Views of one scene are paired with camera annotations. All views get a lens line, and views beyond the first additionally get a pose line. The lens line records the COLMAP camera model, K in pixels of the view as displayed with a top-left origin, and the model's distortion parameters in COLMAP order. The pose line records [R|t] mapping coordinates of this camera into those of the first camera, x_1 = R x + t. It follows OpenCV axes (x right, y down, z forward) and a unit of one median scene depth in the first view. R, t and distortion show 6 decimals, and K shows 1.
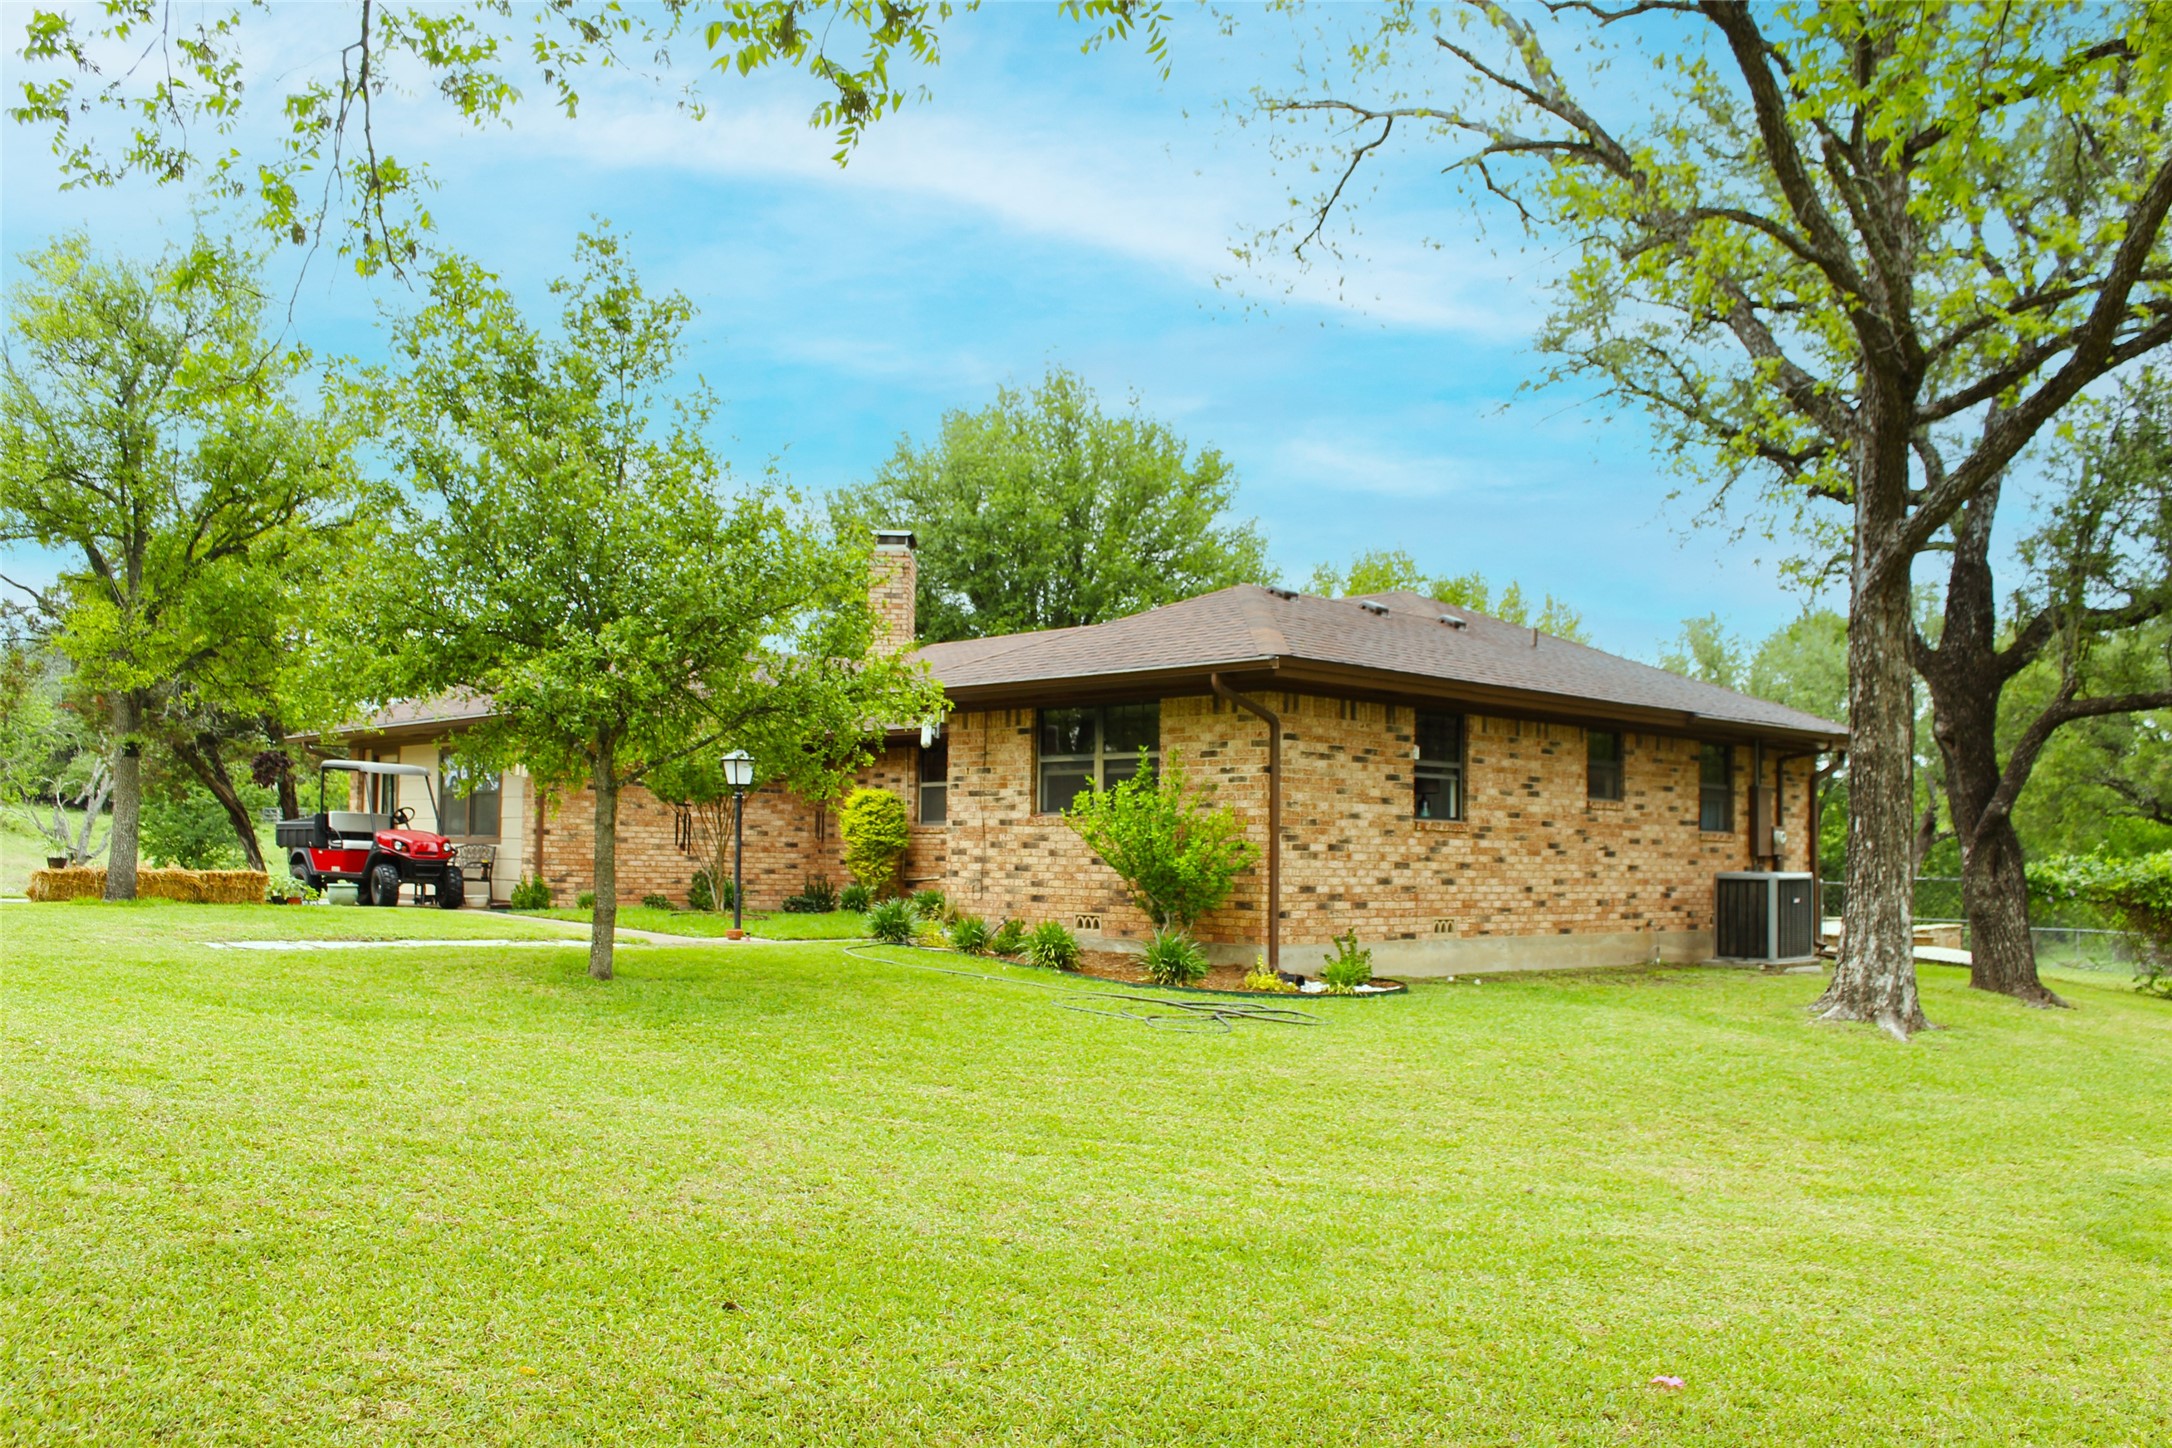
lens RADIAL K [[1920.4, 0, 1085.1], [0, 1920.4, 723.8], [0, 0, 1]] dist [-0.105464, -0.000686]
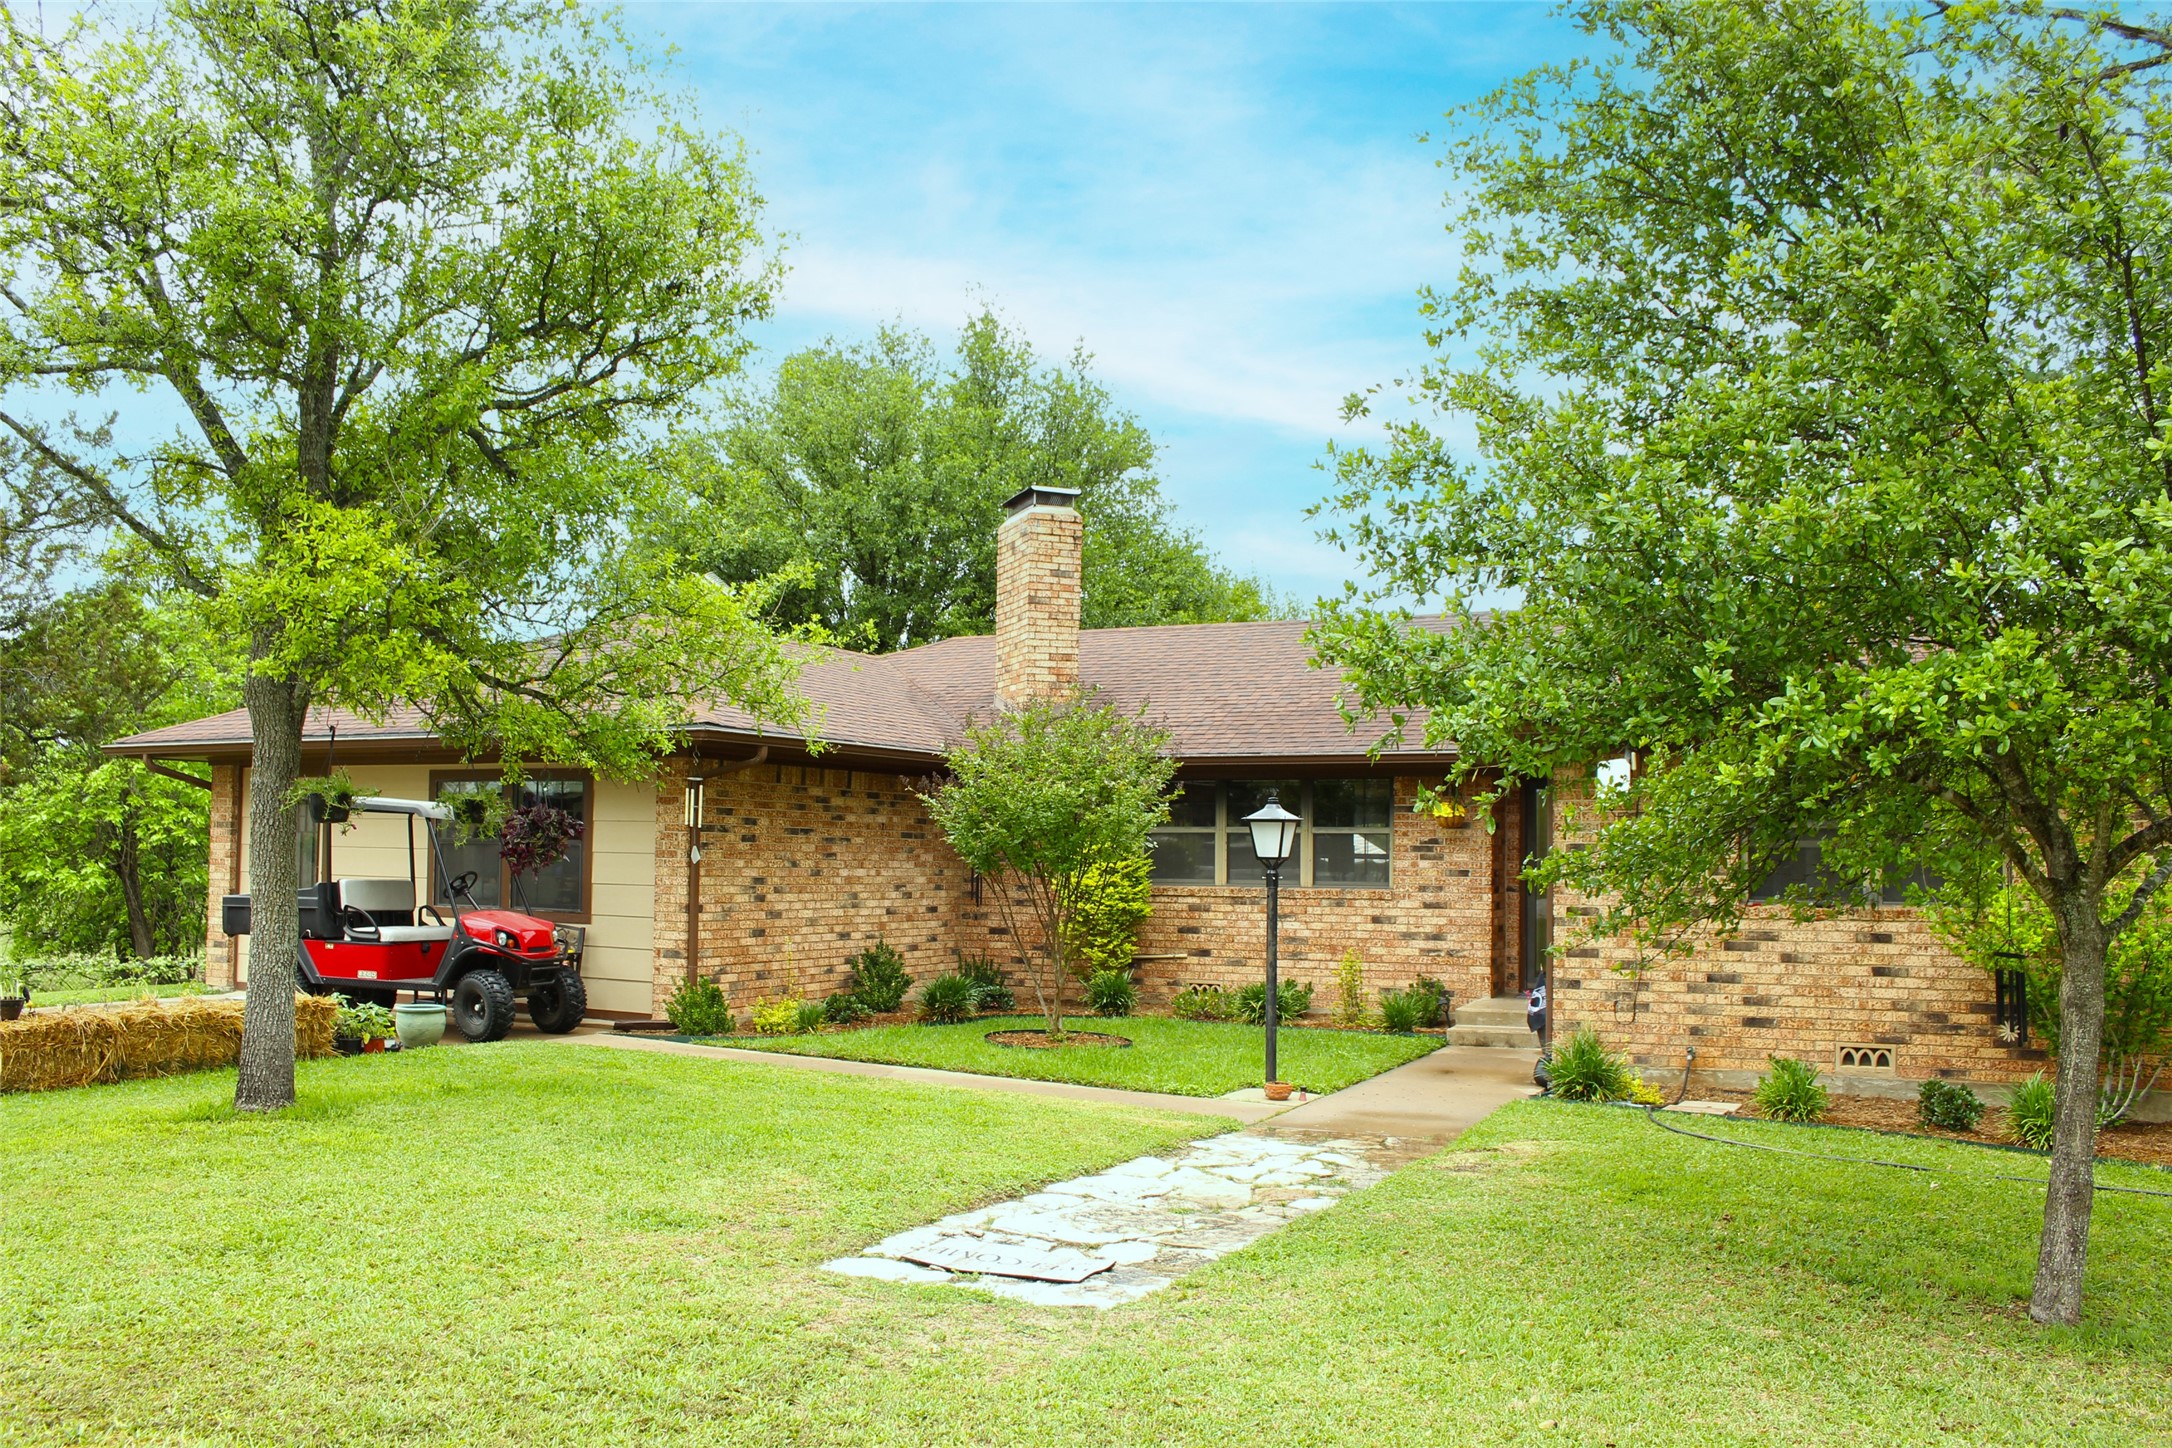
lens RADIAL K [[1822.1, 0, 1089.3], [0, 1822.1, 721.1], [0, 0, 1]] dist [-0.111310, 0.028095]
pose [[0.934898, 0.020520, 0.354322, -0.480237], [-0.022315, 0.999751, 0.000979, -0.014481], [-0.354214, -0.008822, 0.935123, 0.464931]]
